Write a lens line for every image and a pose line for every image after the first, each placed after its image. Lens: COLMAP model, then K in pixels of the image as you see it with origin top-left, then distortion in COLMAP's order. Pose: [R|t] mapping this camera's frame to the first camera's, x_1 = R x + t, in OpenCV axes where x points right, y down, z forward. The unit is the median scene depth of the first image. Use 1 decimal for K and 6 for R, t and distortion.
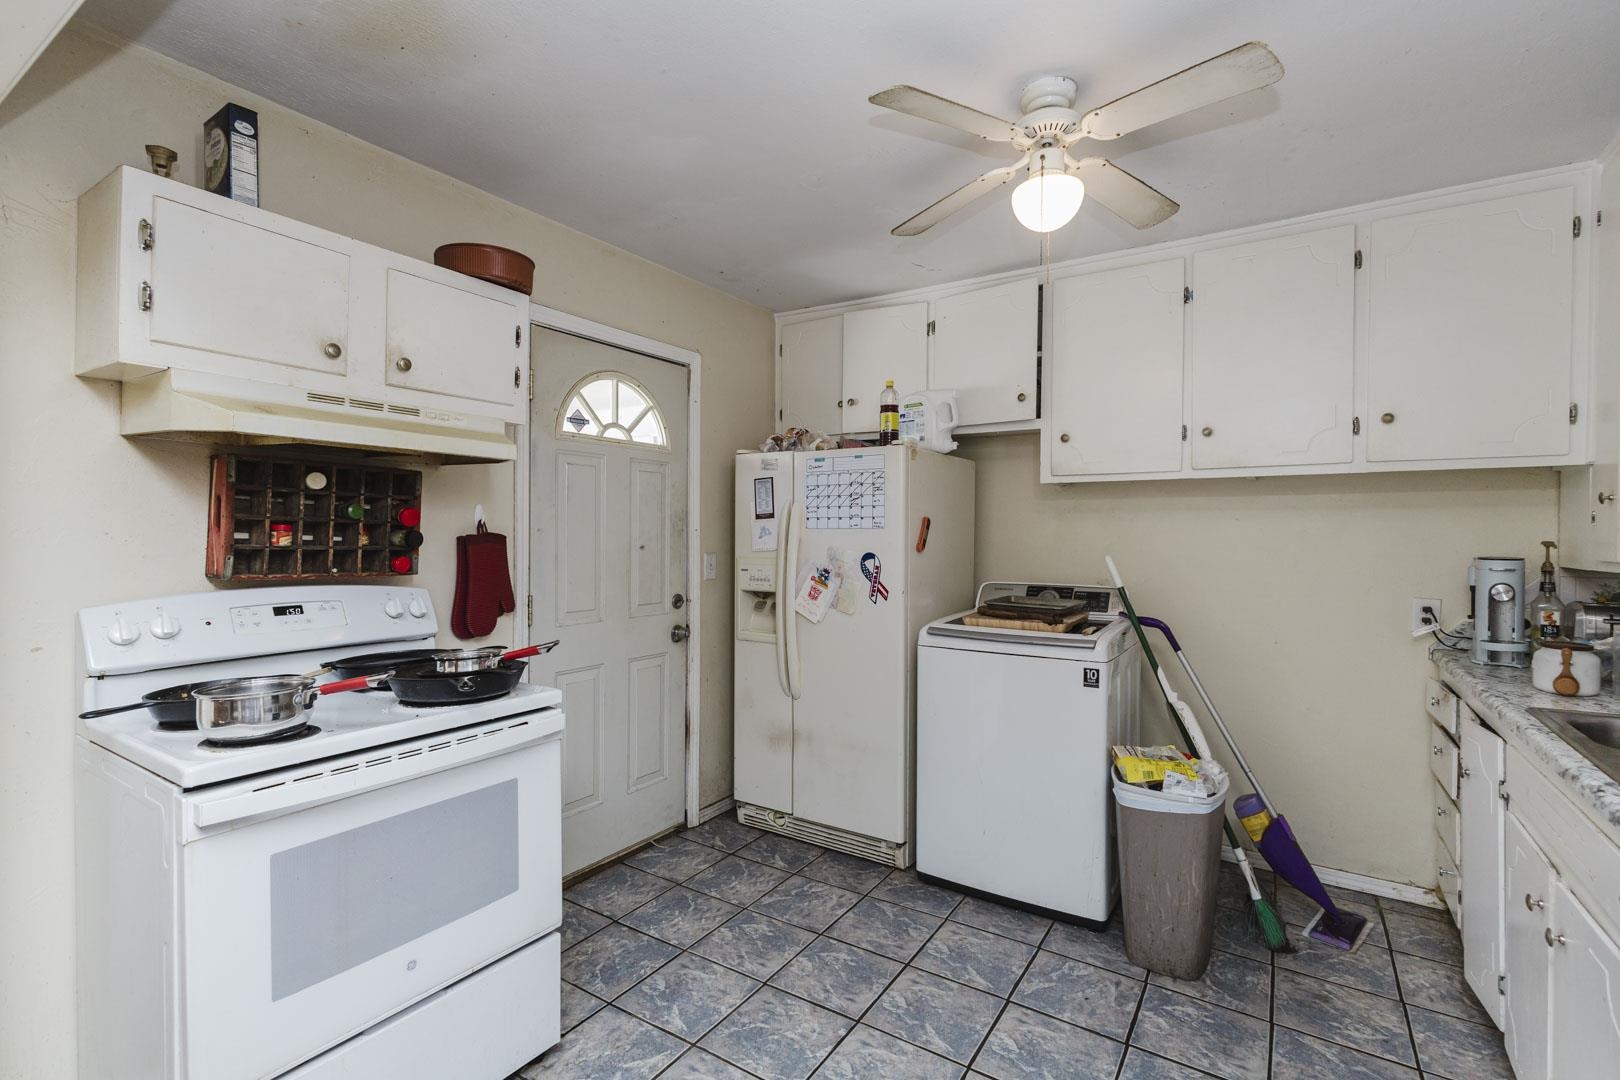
lens RADIAL K [[742.0, 0, 810.3], [0, 742.0, 536.9], [0, 0, 1]] dist [0.003515, -0.001315]
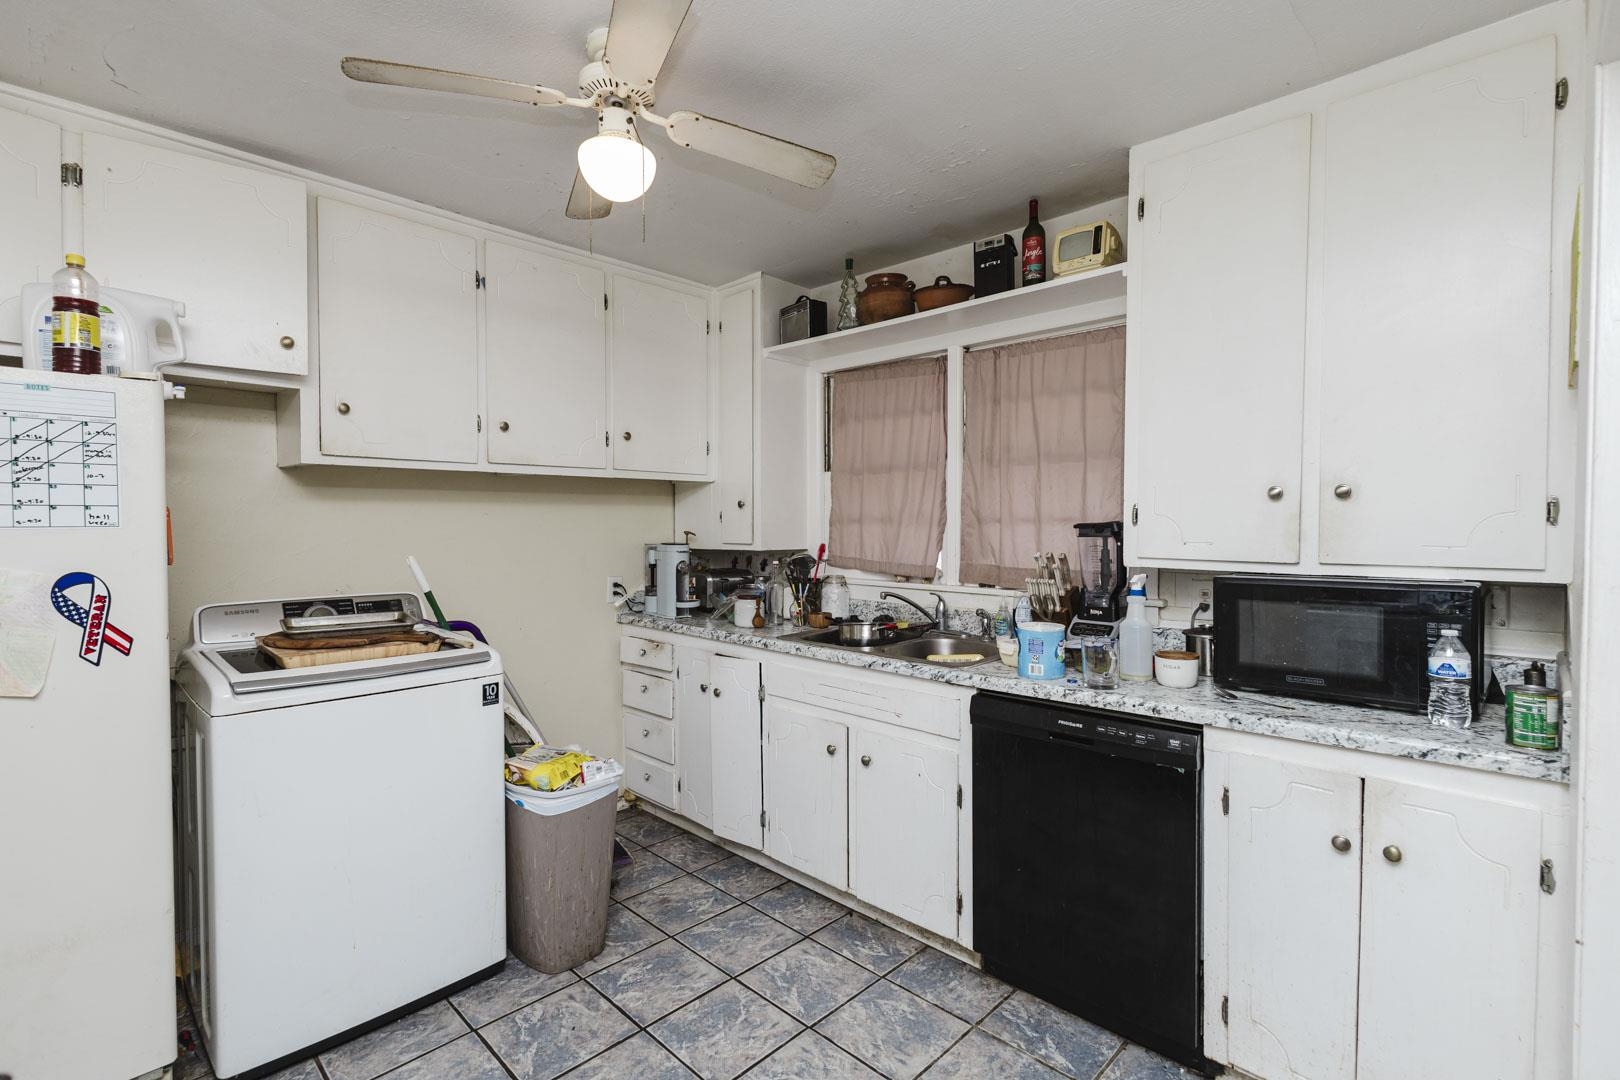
lens RADIAL K [[742.0, 0, 811.4], [0, 742.0, 535.5], [0, 0, 1]] dist [0.003515, -0.001315]
pose [[0.184882, -0.022471, 0.982504, -0.413773], [0.008212, 0.999739, 0.021320, -0.014600], [-0.982726, 0.004127, 0.185018, 0.457702]]
